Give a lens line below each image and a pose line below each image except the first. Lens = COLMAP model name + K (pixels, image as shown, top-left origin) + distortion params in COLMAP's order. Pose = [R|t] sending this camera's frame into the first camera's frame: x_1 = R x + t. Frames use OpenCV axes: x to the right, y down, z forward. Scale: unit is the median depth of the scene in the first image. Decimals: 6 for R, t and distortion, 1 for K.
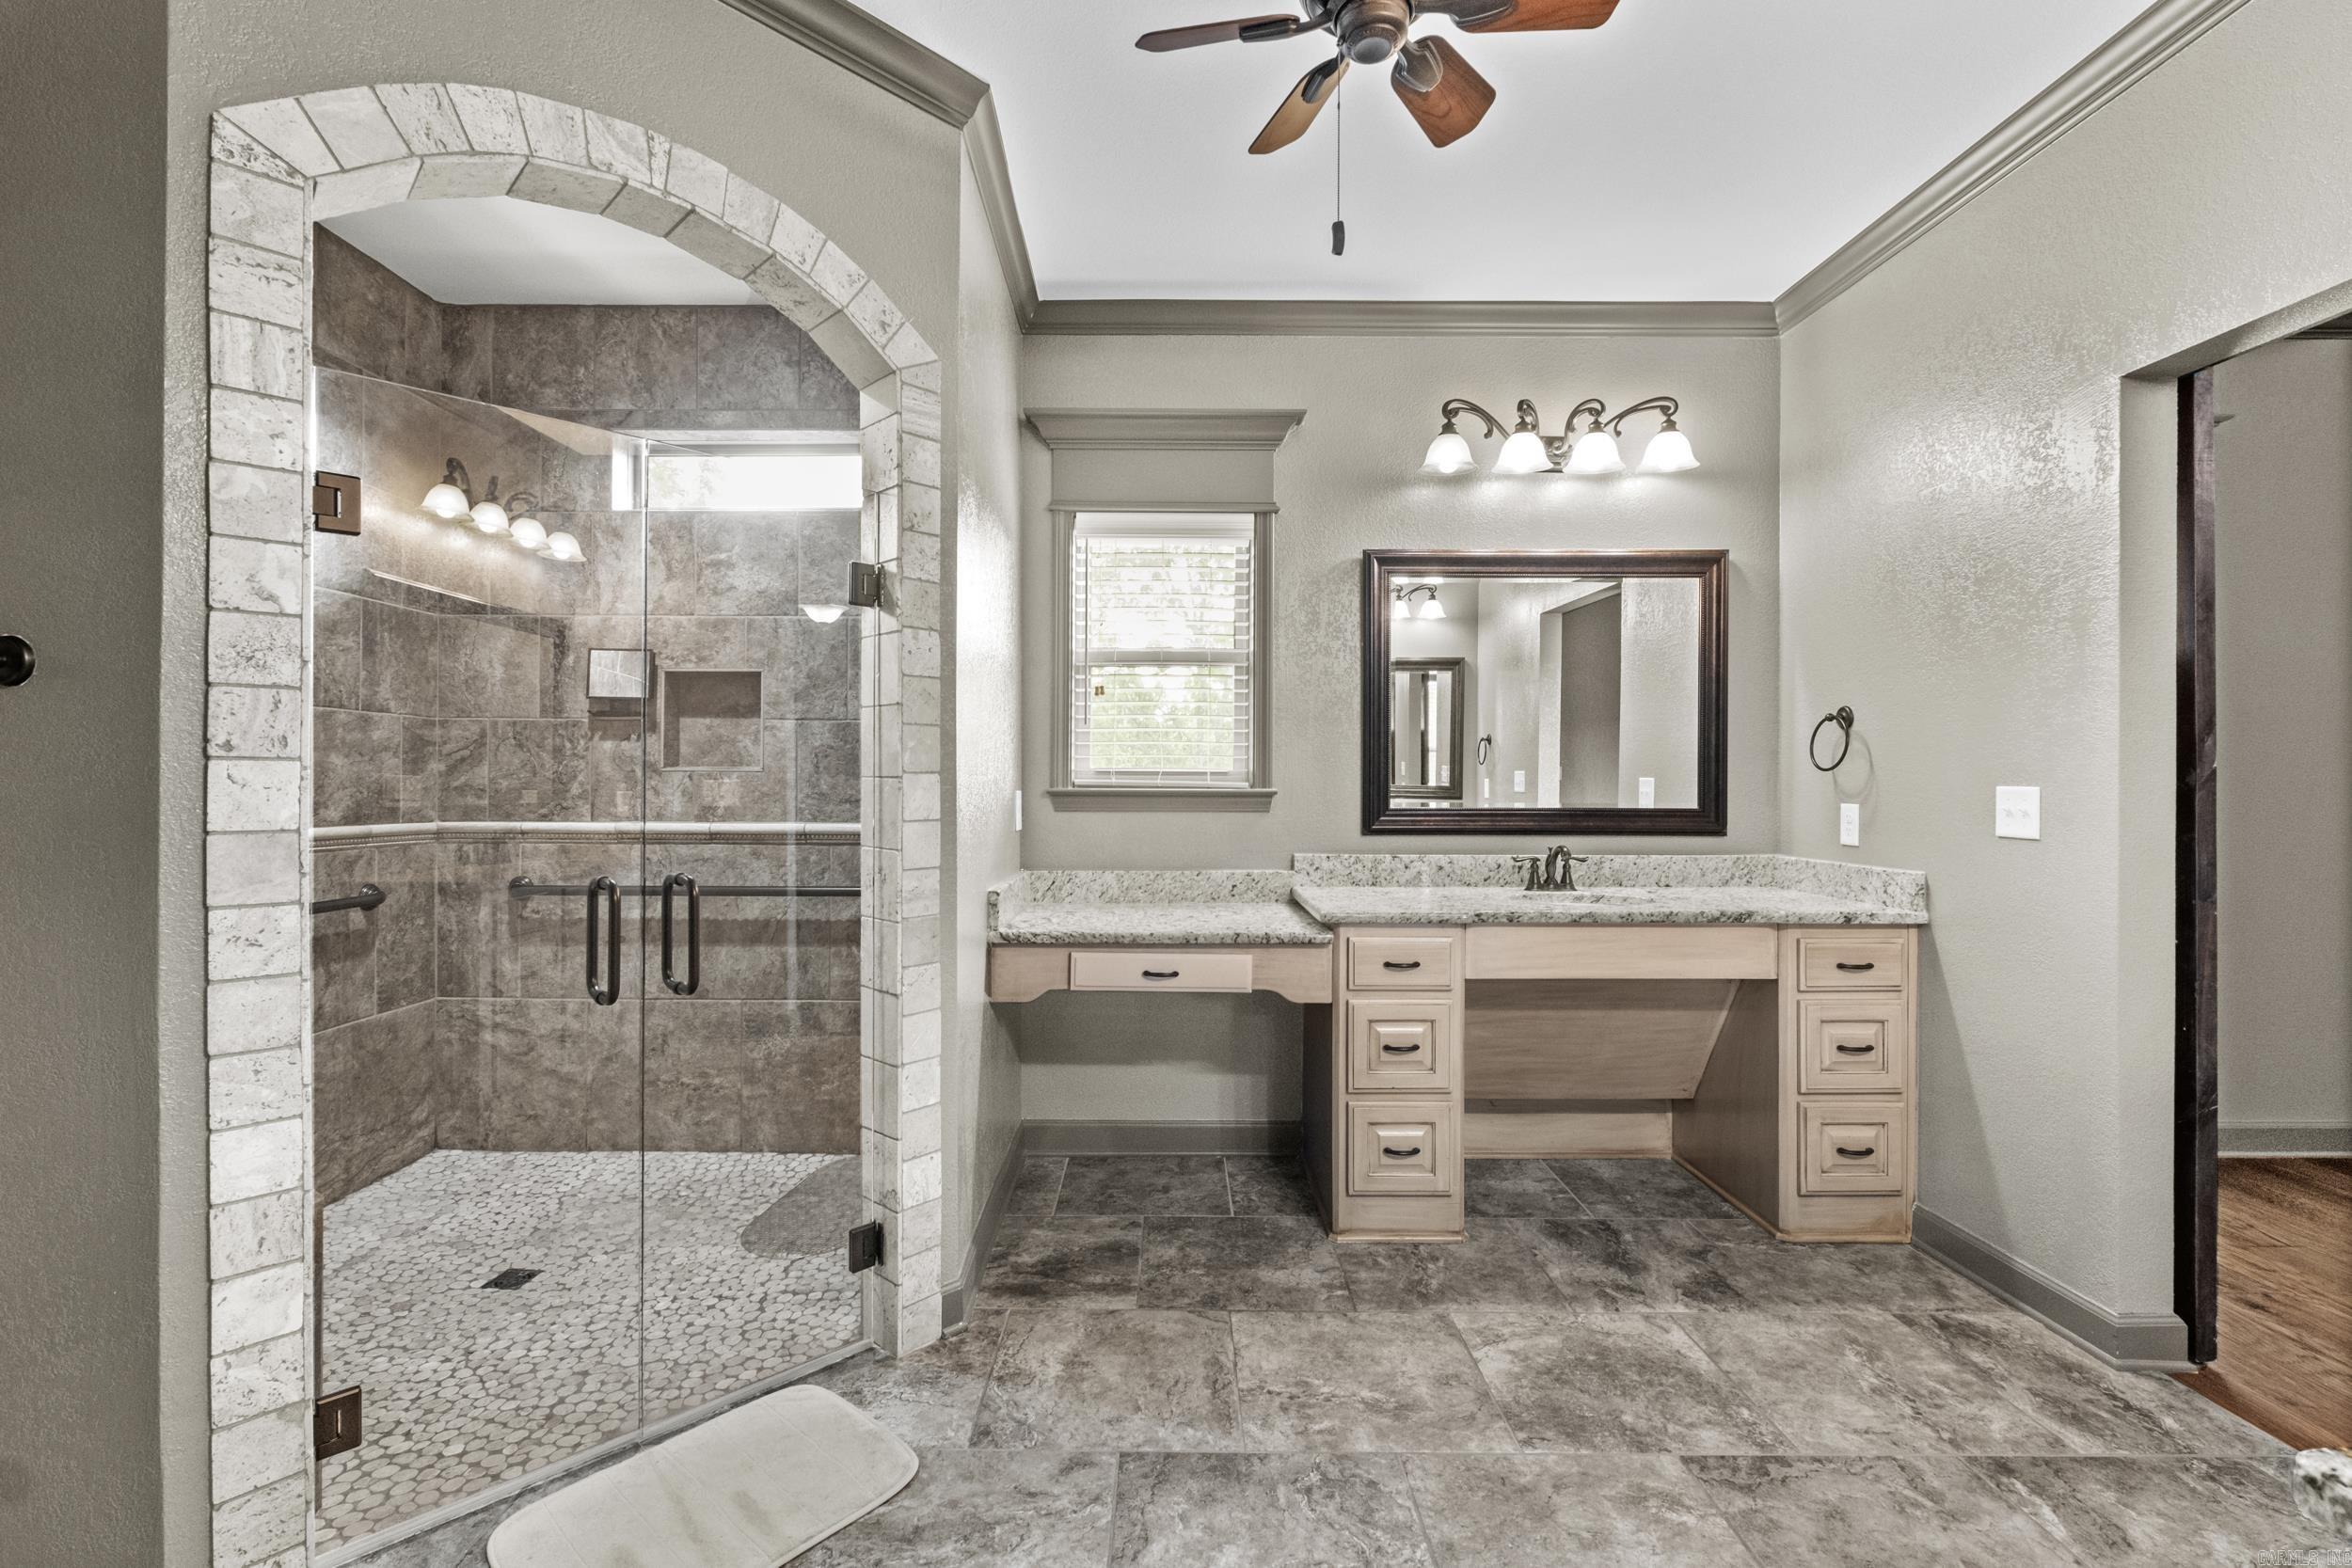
lens RADIAL K [[1020.8, 0, 1158.4], [0, 1020.8, 780.0], [0, 0, 1]] dist [-0.008212, 0.000120]
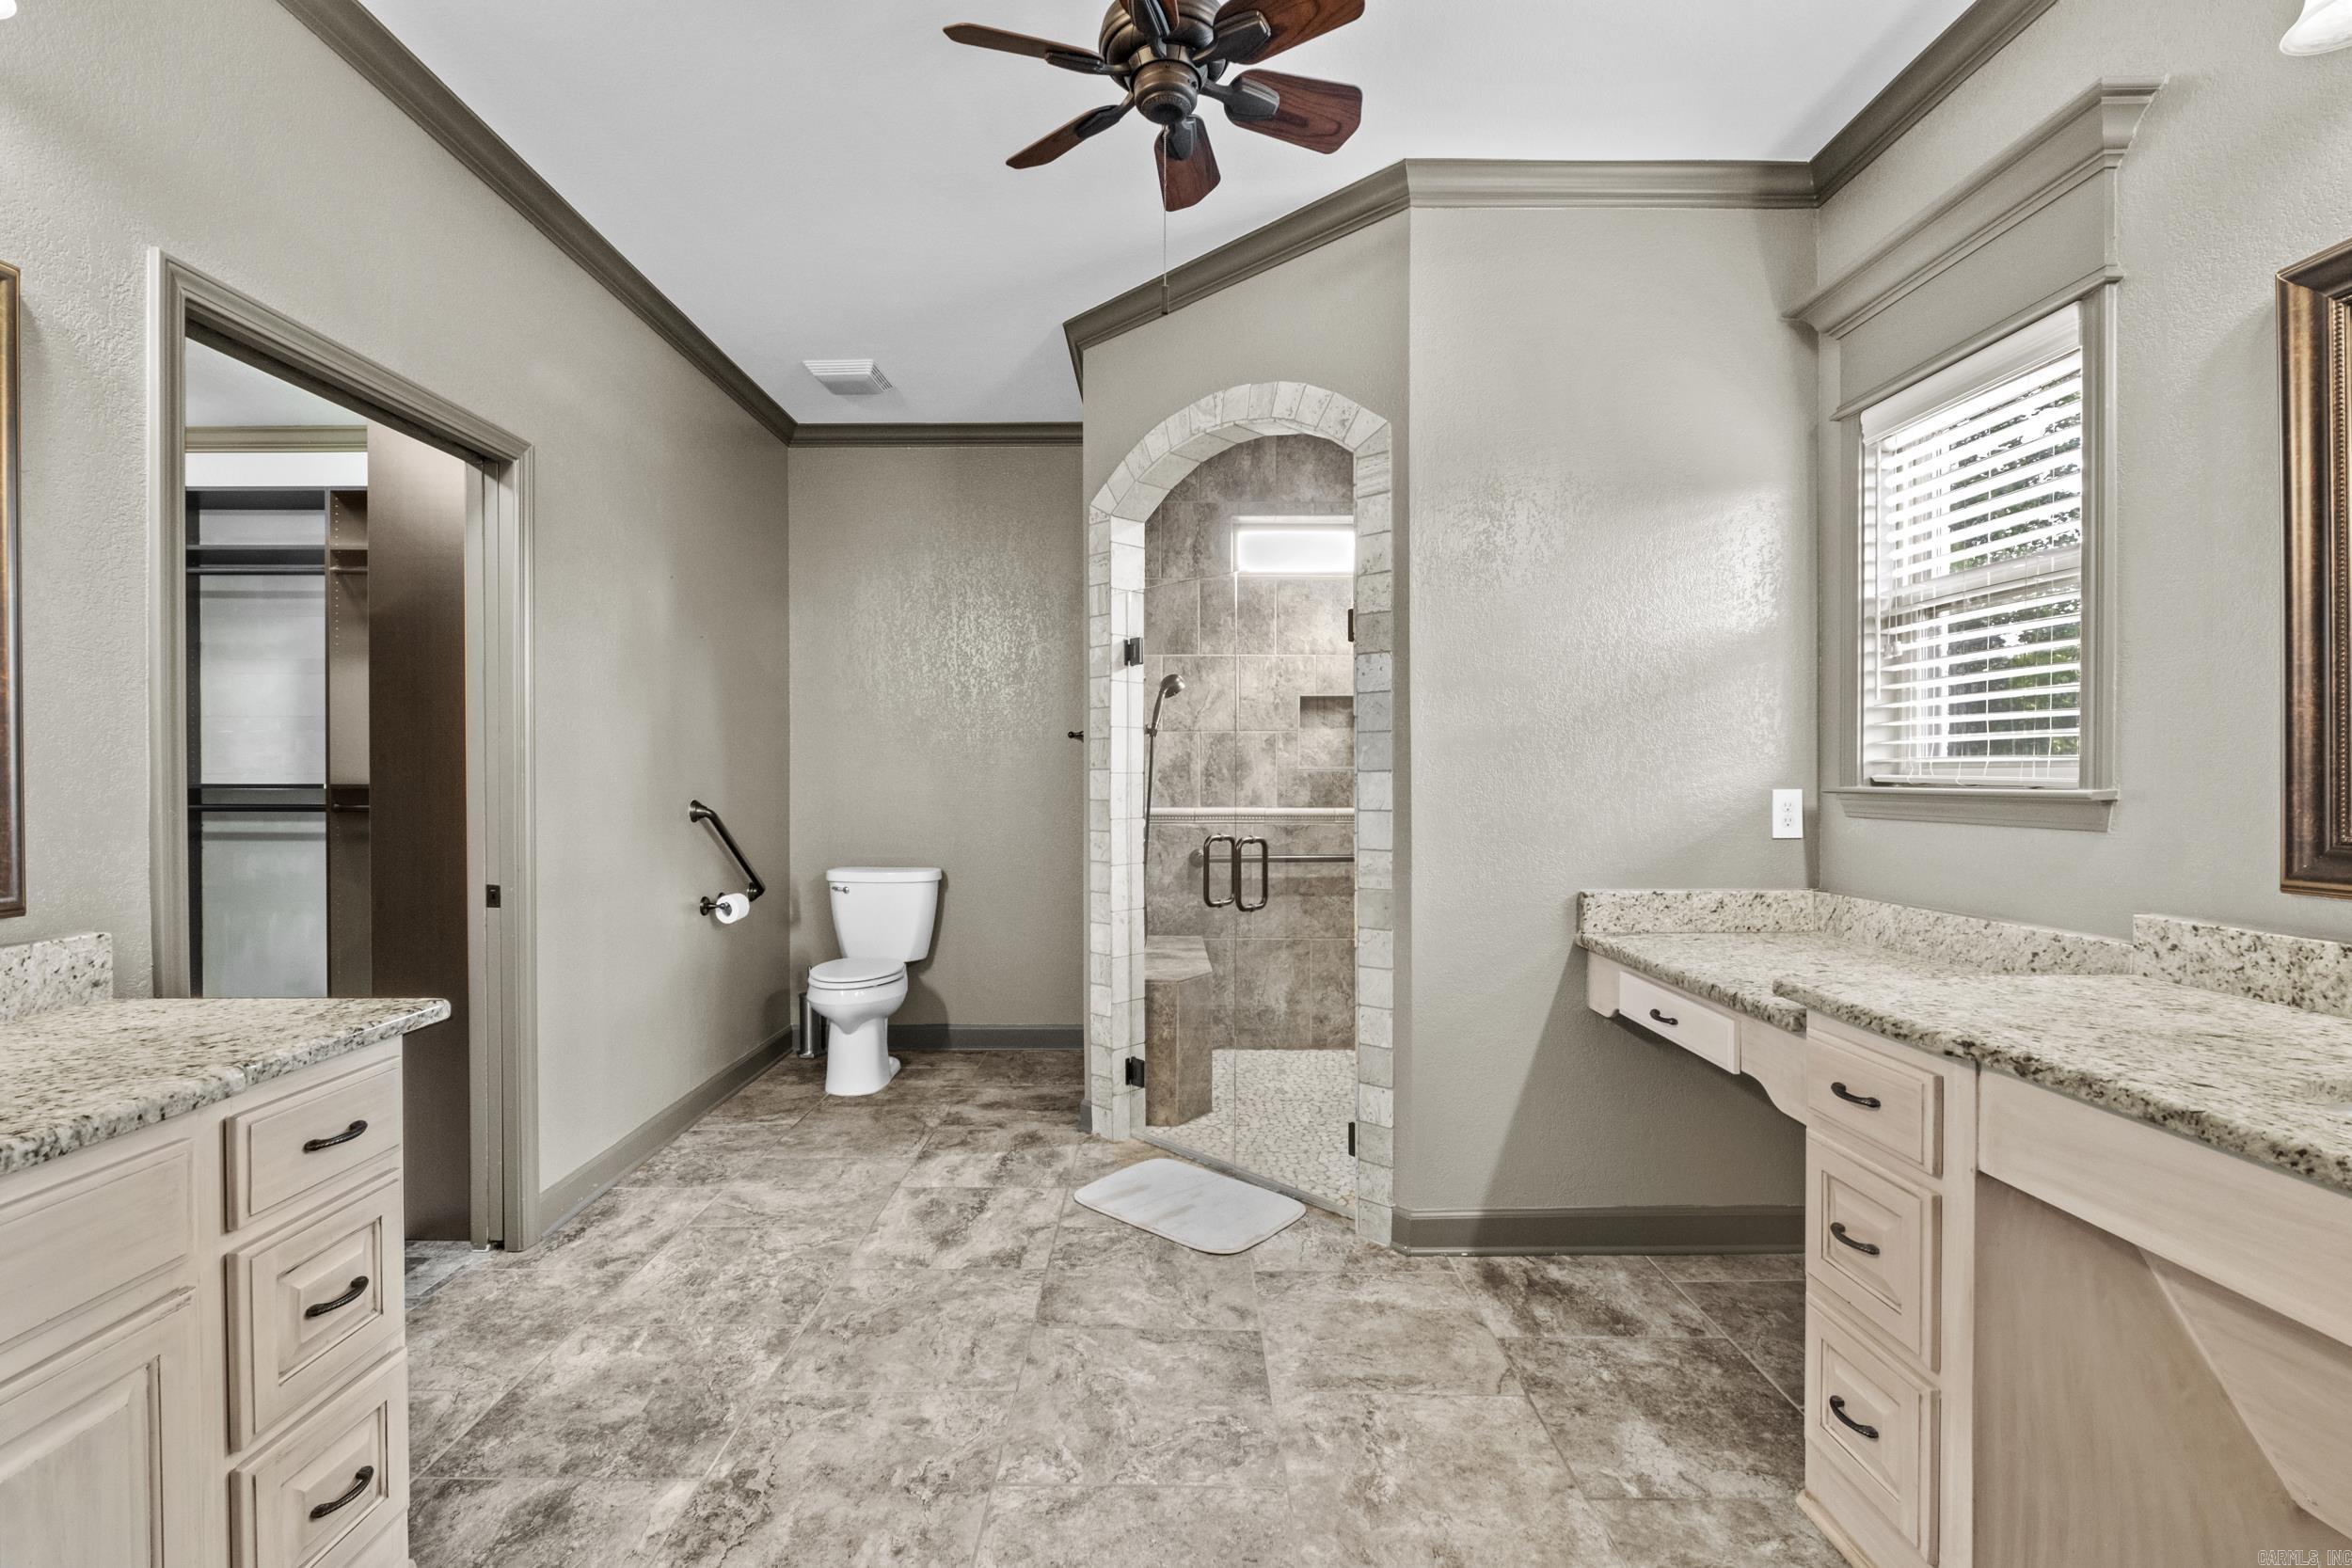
lens RADIAL K [[1020.8, 0, 1149.4], [0, 1020.8, 787.0], [0, 0, 1]] dist [-0.008212, 0.000120]
pose [[-0.003723, 0.006924, -0.999969, 0.908719], [0.002882, 0.999972, 0.006914, 0.002529], [0.999989, -0.002857, -0.003743, 0.677770]]
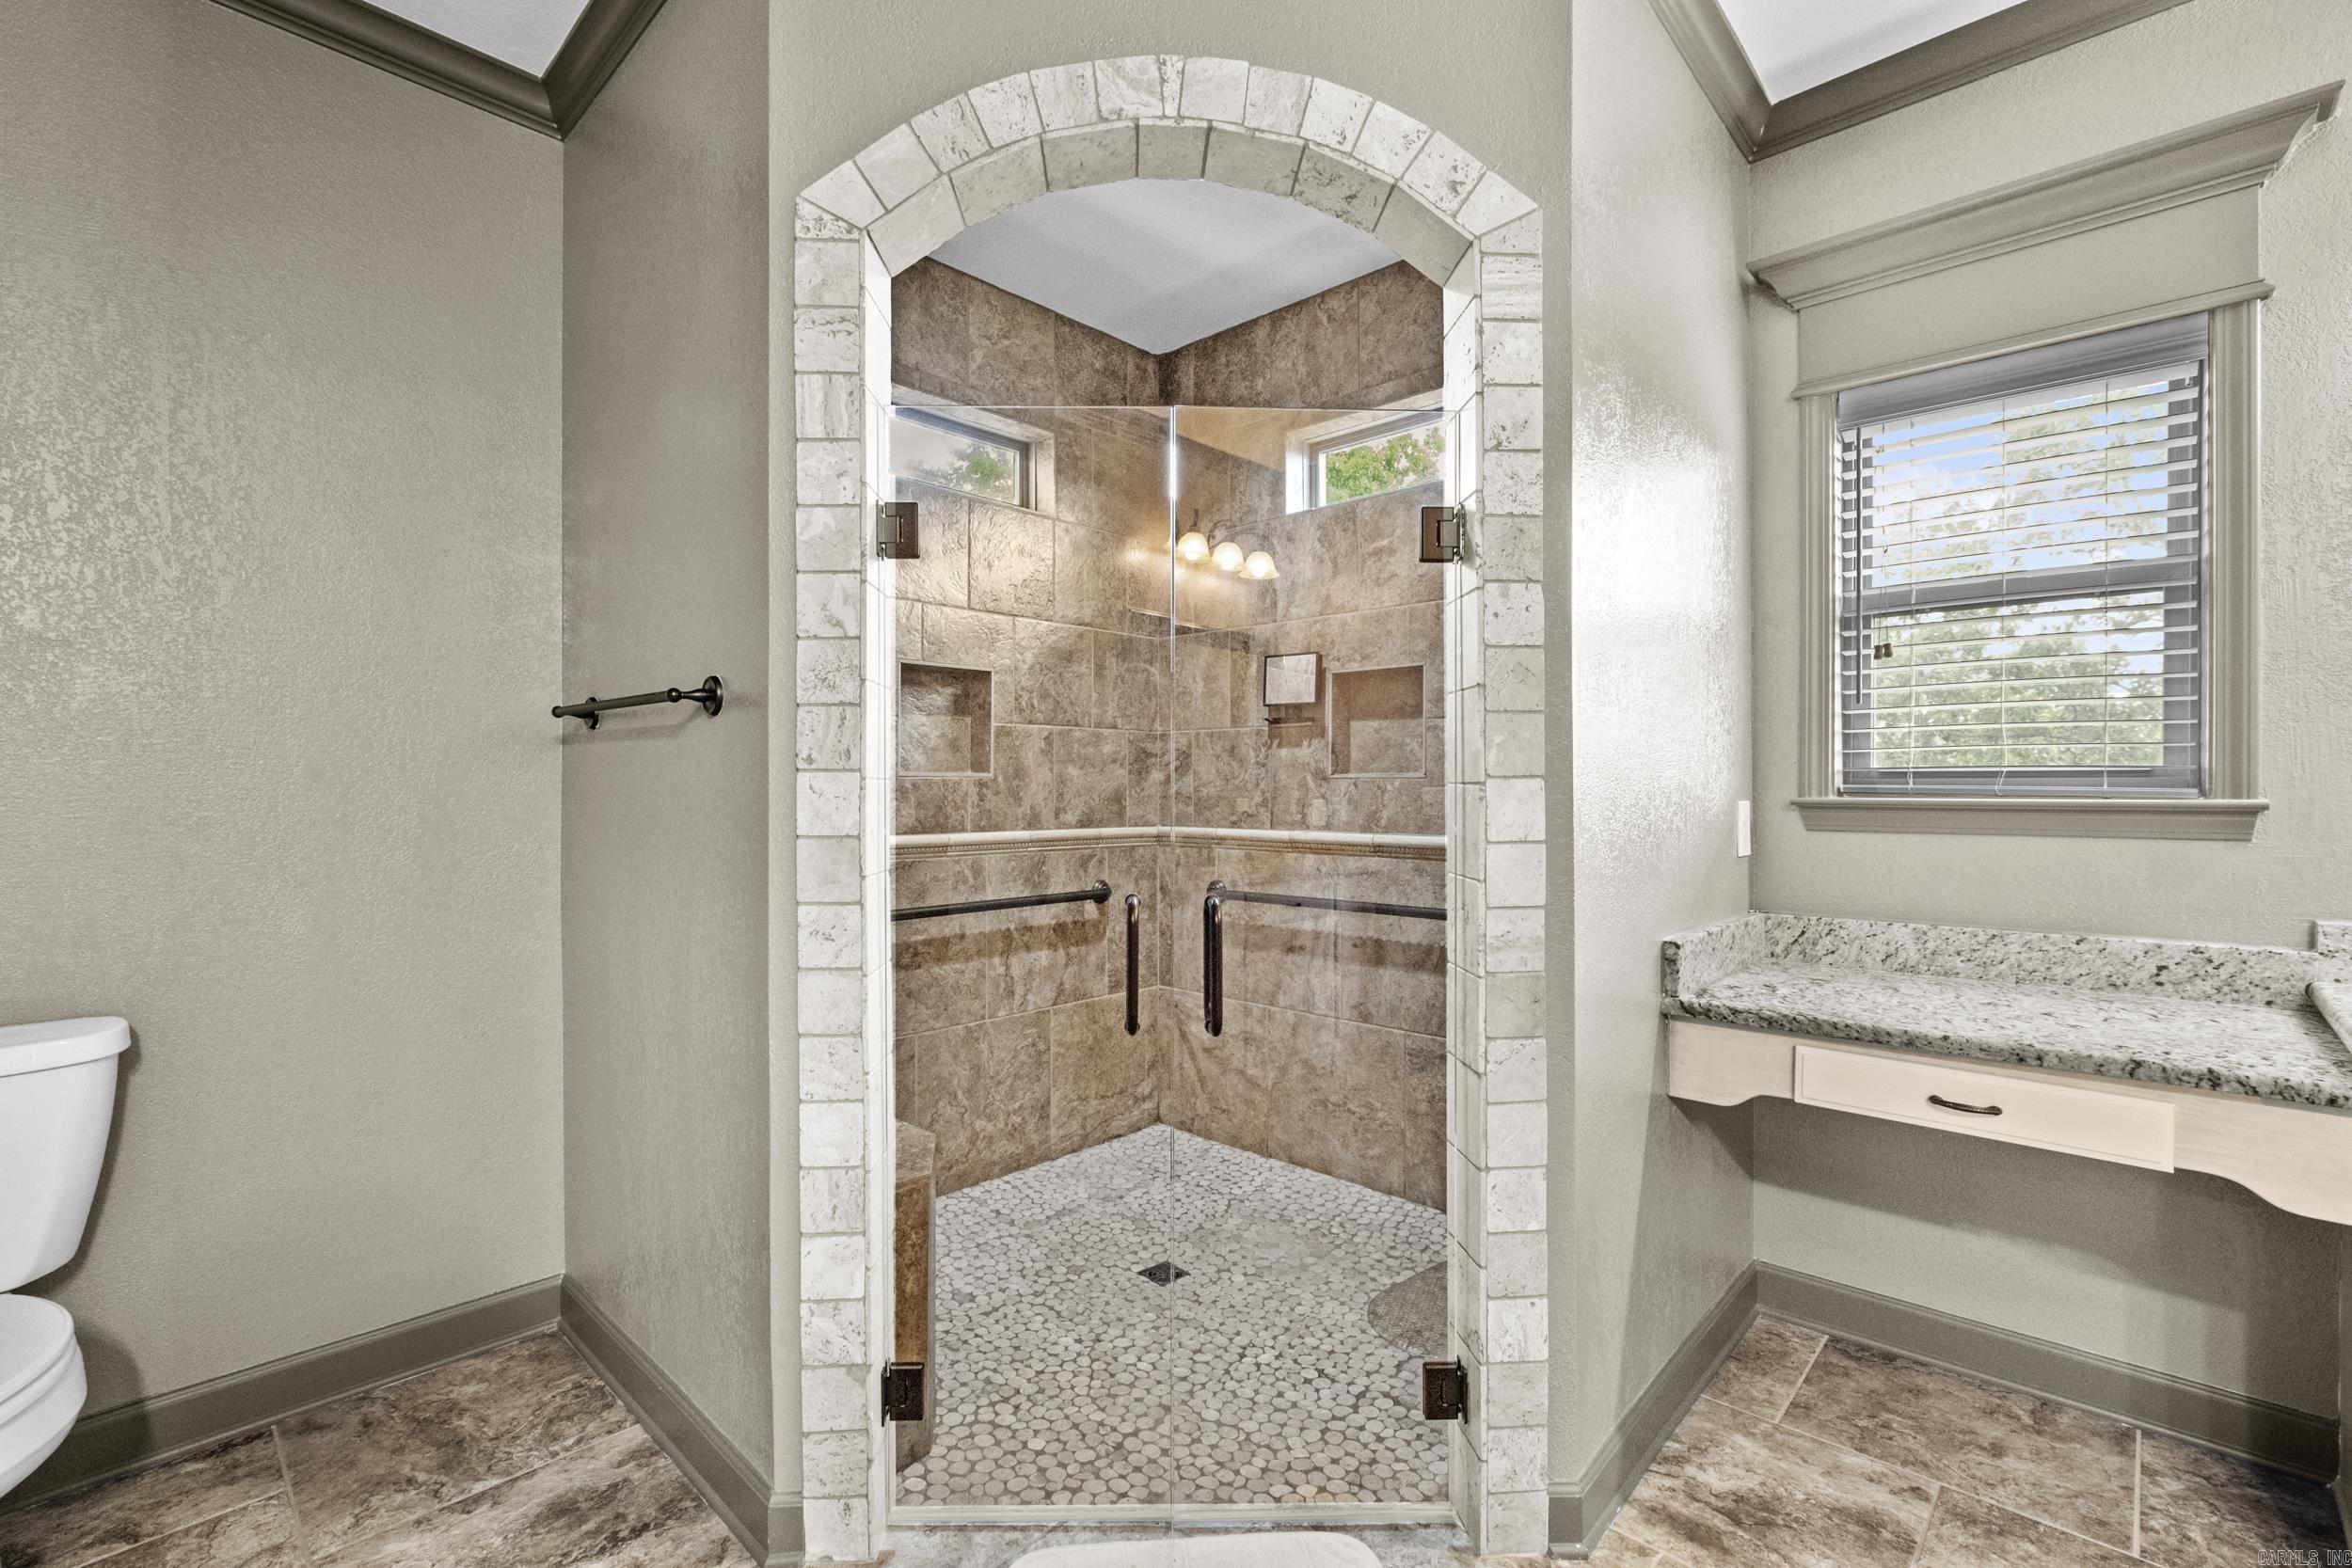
lens RADIAL K [[1020.8, 0, 1174.5], [0, 1020.8, 789.6], [0, 0, 1]] dist [-0.008212, 0.000120]
pose [[0.723962, -0.002030, -0.689837, 0.089174], [0.004259, 0.999990, 0.001527, -0.000258], [0.689827, -0.004044, 0.723963, 0.275467]]
